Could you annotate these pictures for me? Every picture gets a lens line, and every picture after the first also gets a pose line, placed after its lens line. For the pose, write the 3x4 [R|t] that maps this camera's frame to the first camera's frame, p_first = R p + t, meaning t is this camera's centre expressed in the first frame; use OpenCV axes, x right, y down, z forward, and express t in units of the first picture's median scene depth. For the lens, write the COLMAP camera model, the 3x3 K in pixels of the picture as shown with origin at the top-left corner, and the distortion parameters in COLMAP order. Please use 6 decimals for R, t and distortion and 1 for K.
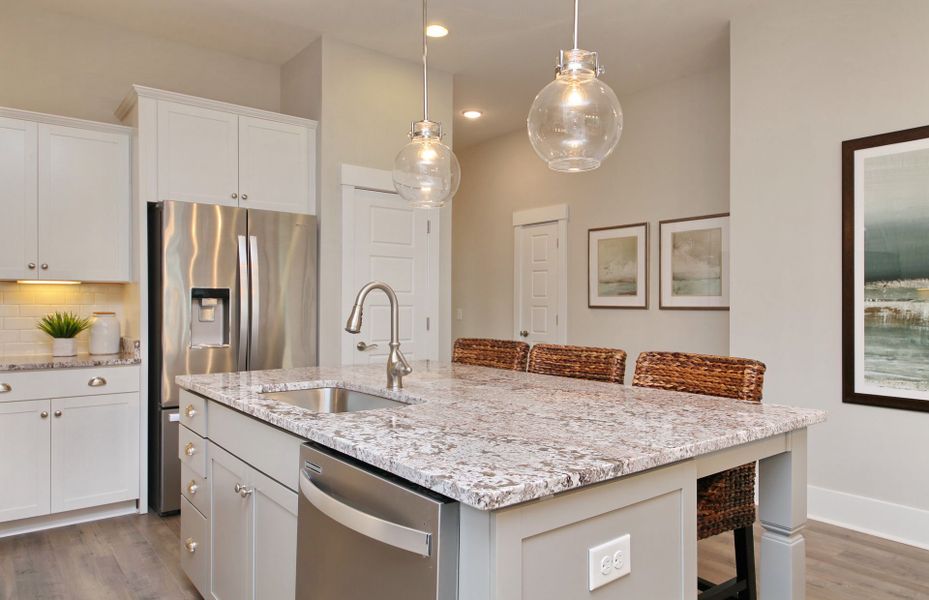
lens RADIAL K [[619.3, 0, 464.5], [0, 619.3, 300.0], [0, 0, 1]] dist [0.002478, 0.000036]
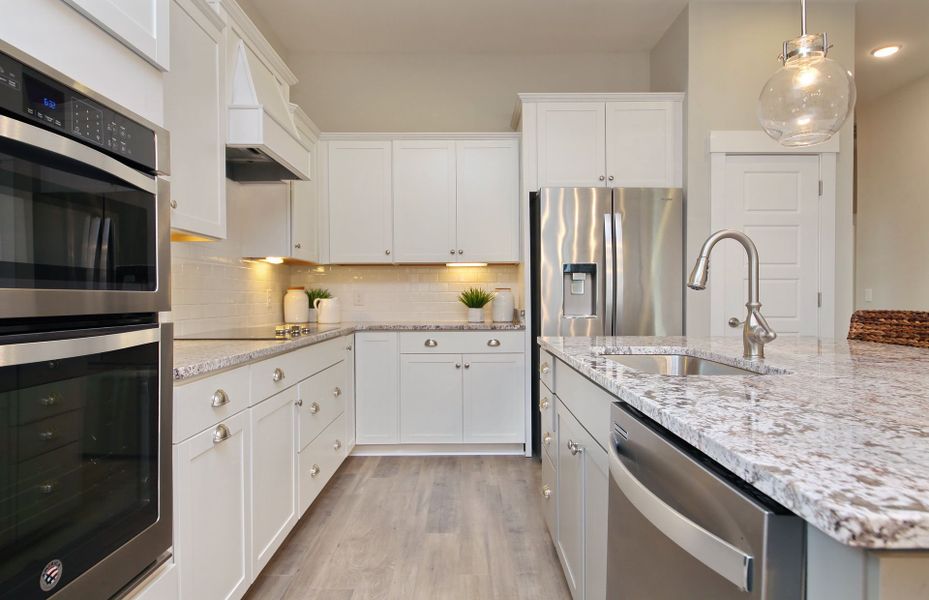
lens RADIAL K [[538.6, 0, 464.5], [0, 538.6, 300.0], [0, 0, 1]] dist [0.018243, -0.016619]
pose [[0.791332, 0.001785, -0.611384, 0.023508], [0.007387, 0.999895, 0.012481, 0.052919], [0.611342, -0.014393, 0.791235, 0.190240]]
